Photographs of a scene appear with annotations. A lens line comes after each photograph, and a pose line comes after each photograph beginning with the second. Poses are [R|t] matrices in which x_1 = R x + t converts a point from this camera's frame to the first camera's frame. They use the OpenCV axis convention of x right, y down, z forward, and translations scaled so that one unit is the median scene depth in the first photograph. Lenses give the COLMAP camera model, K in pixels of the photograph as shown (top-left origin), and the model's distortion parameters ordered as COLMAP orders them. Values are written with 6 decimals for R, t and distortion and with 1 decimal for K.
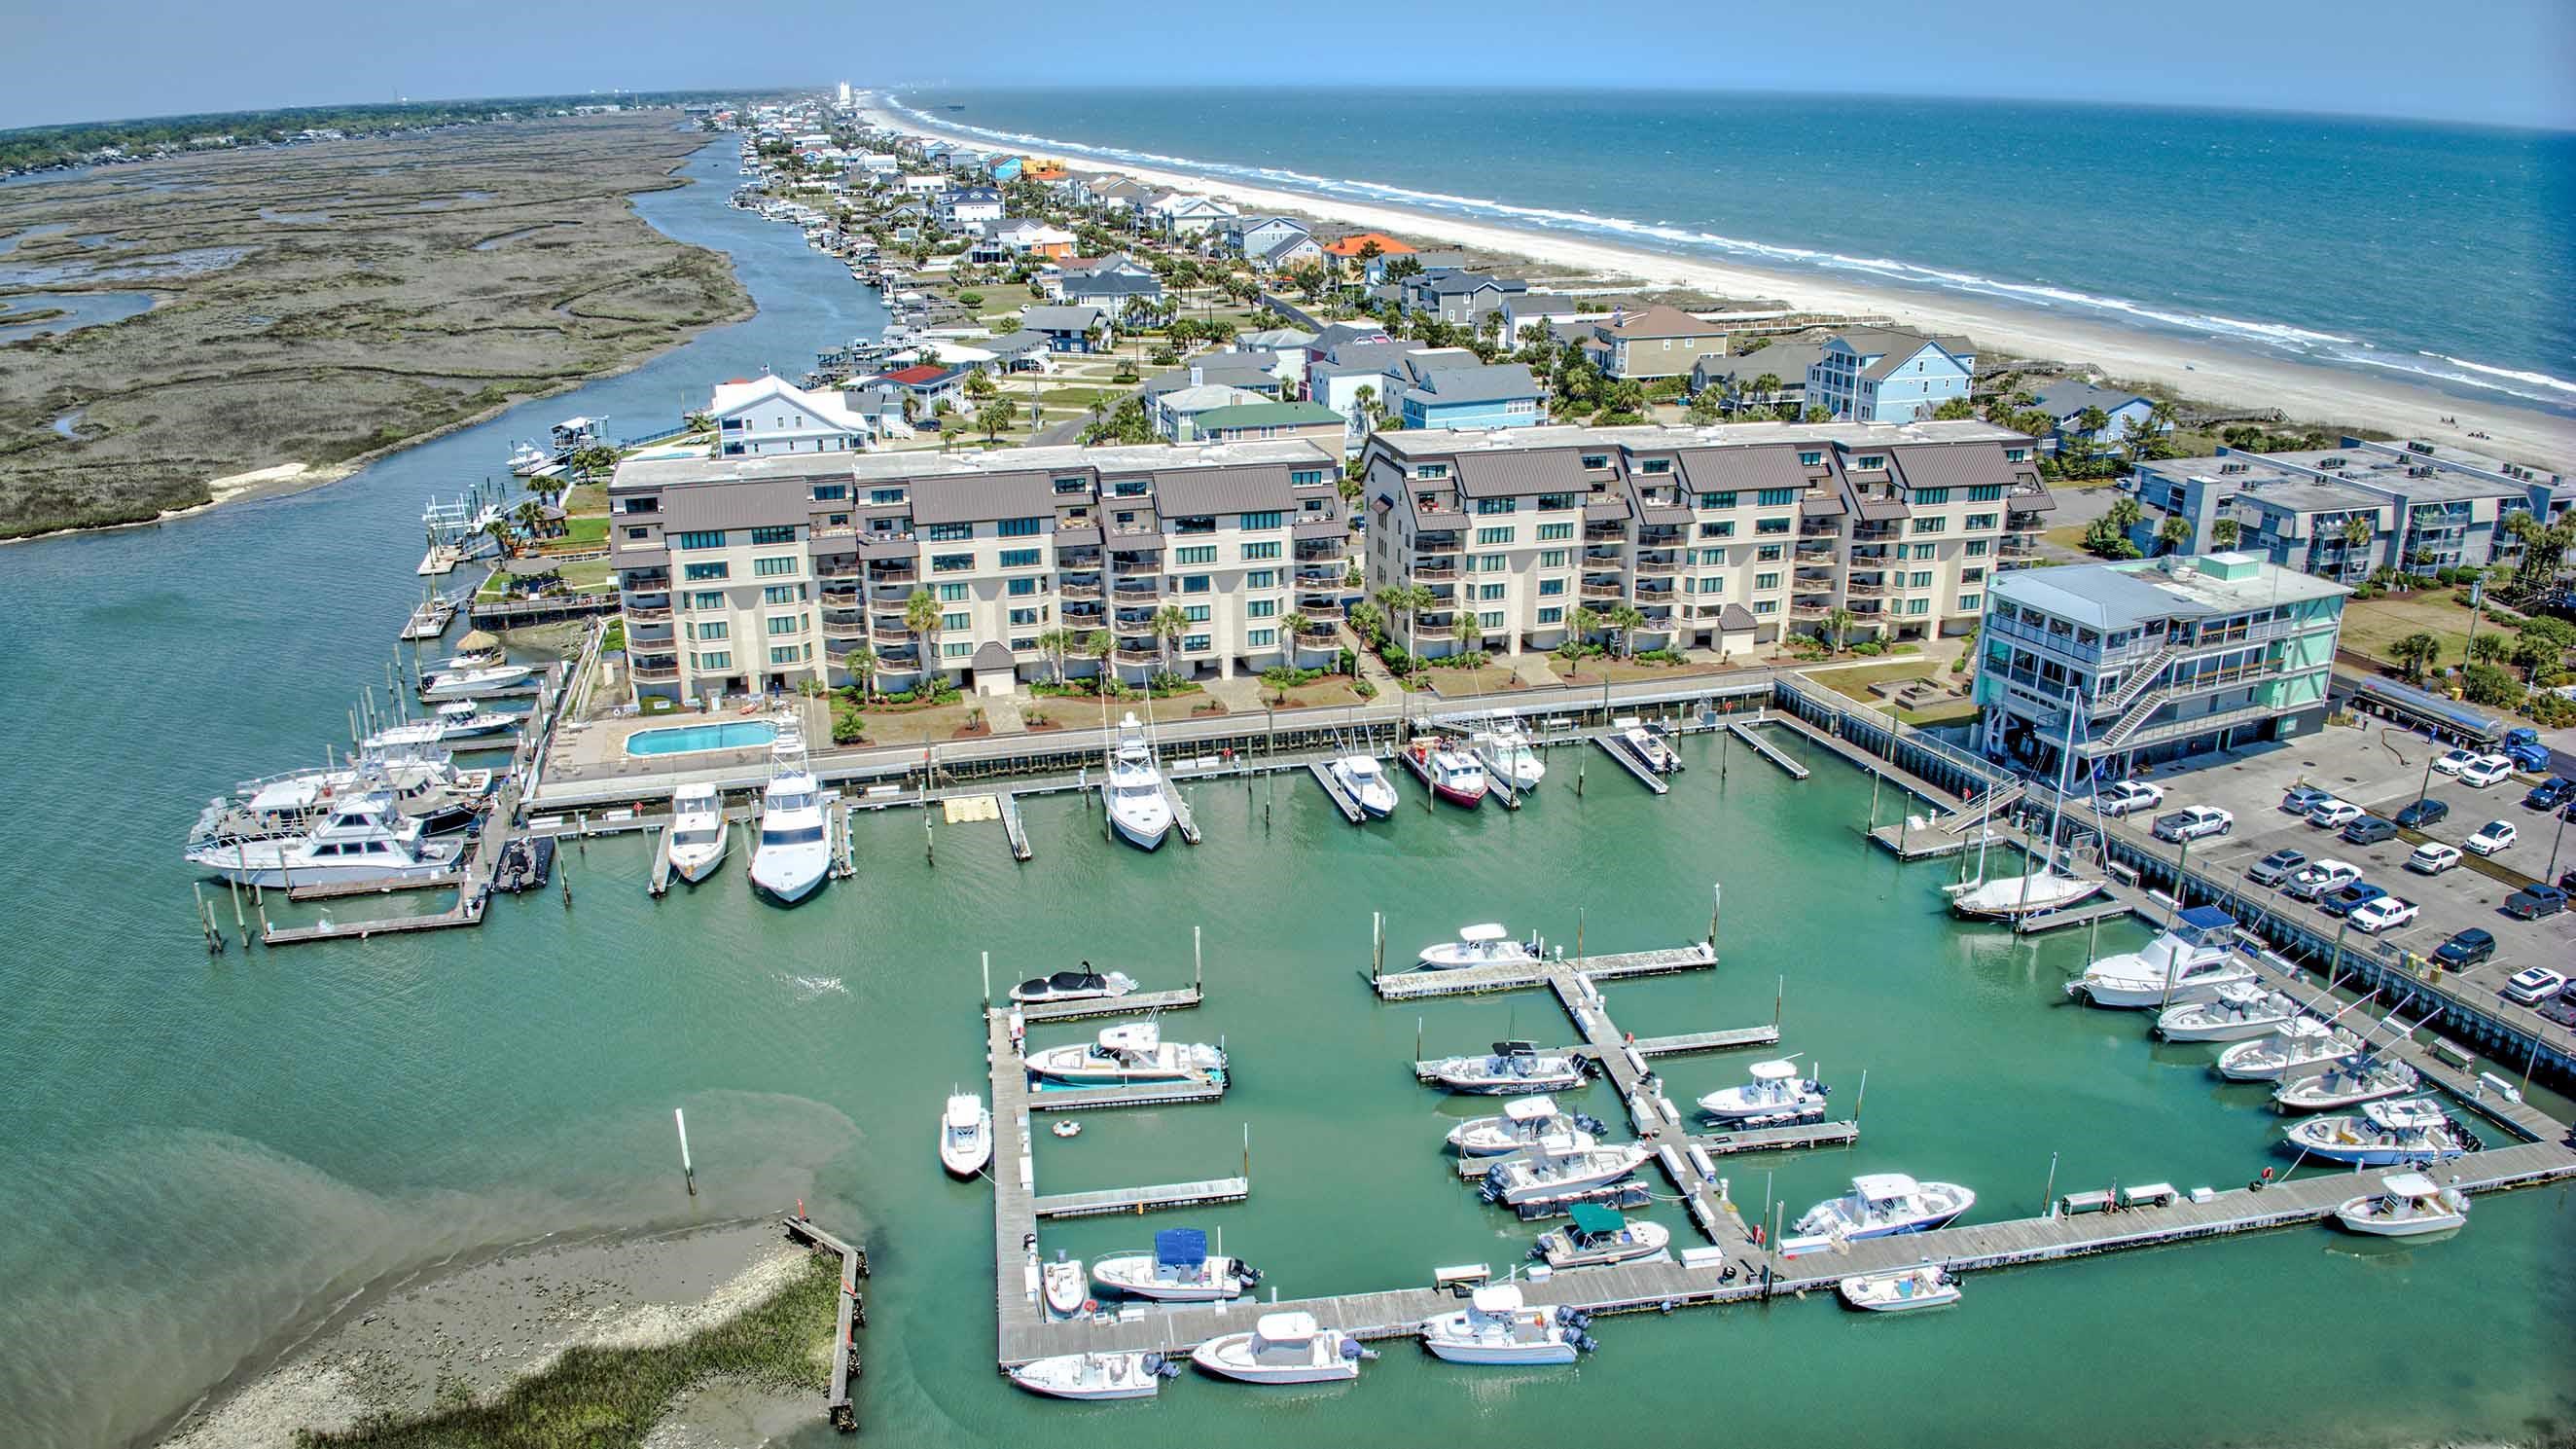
lens RADIAL K [[1813.9, 0, 1297.1], [0, 1813.9, 720.7], [0, 0, 1]] dist [-0.106506, -0.011168]
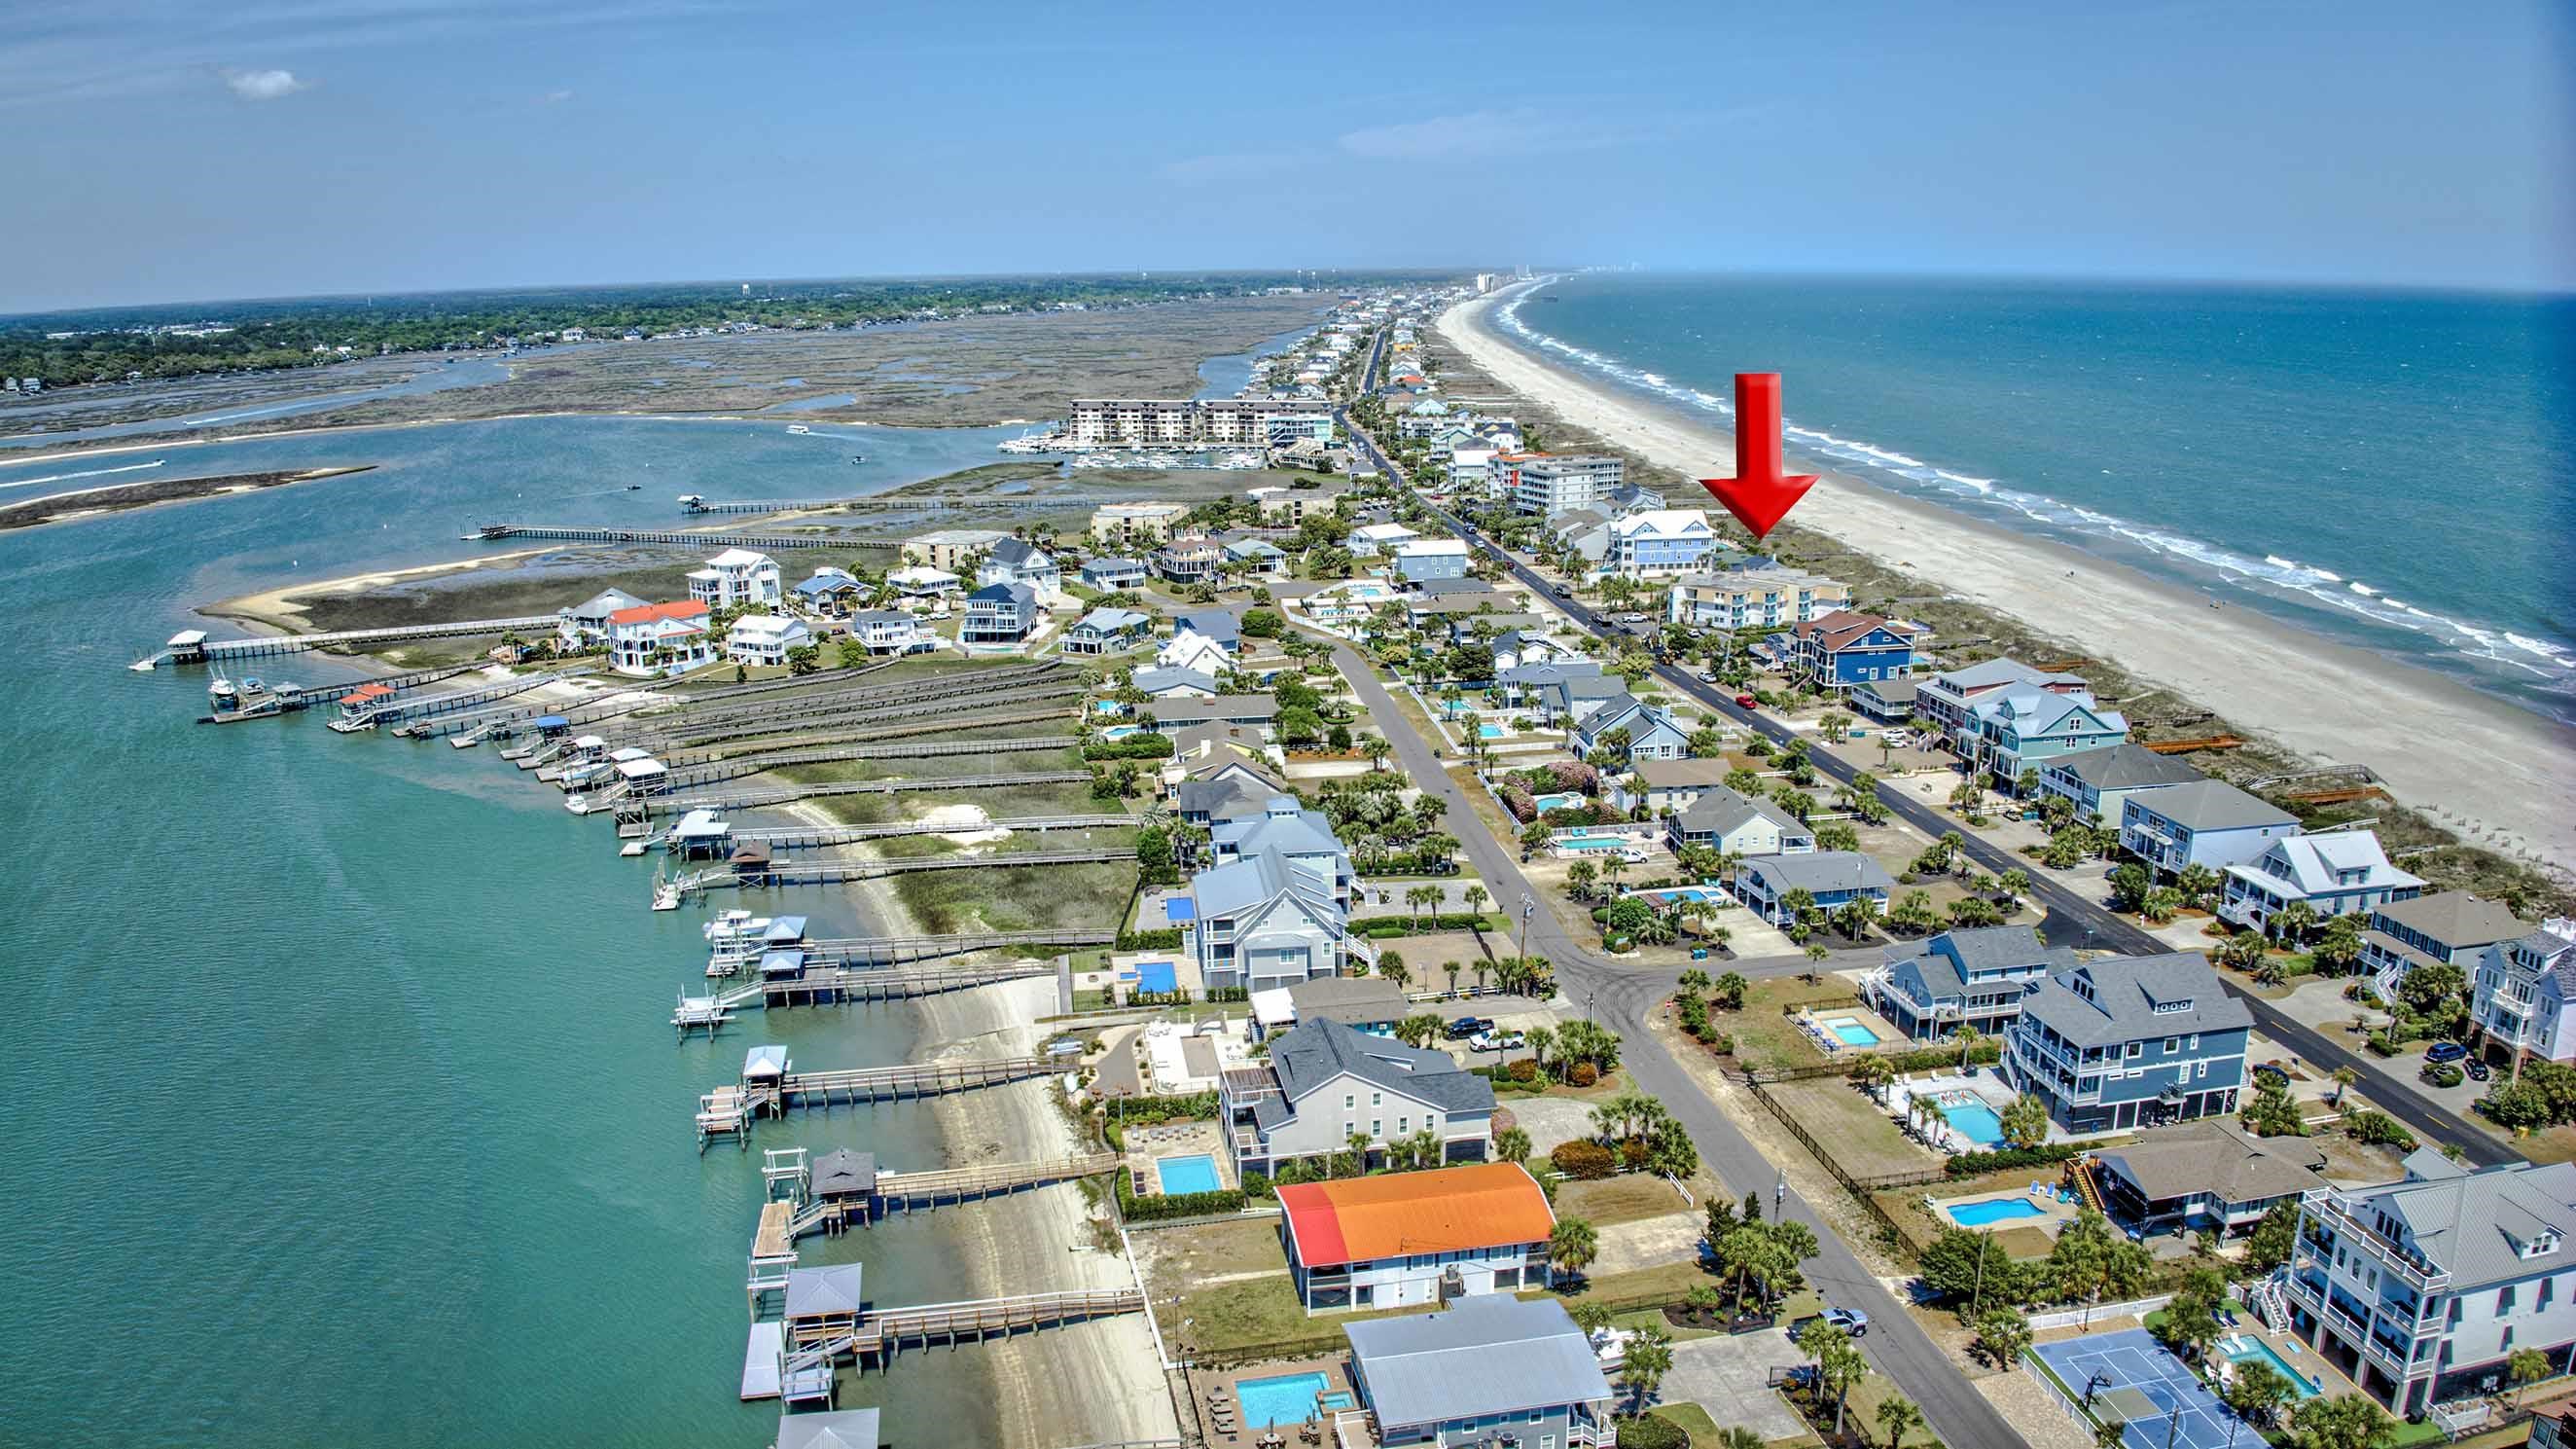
lens RADIAL K [[1813.9, 0, 1297.1], [0, 1813.9, 720.7], [0, 0, 1]] dist [-0.106506, -0.011168]
pose [[0.929826, 0.080208, -0.359151, 0.258515], [-0.113120, 0.991002, -0.071545, 0.127793], [0.350181, 0.107151, 0.930533, -0.424958]]
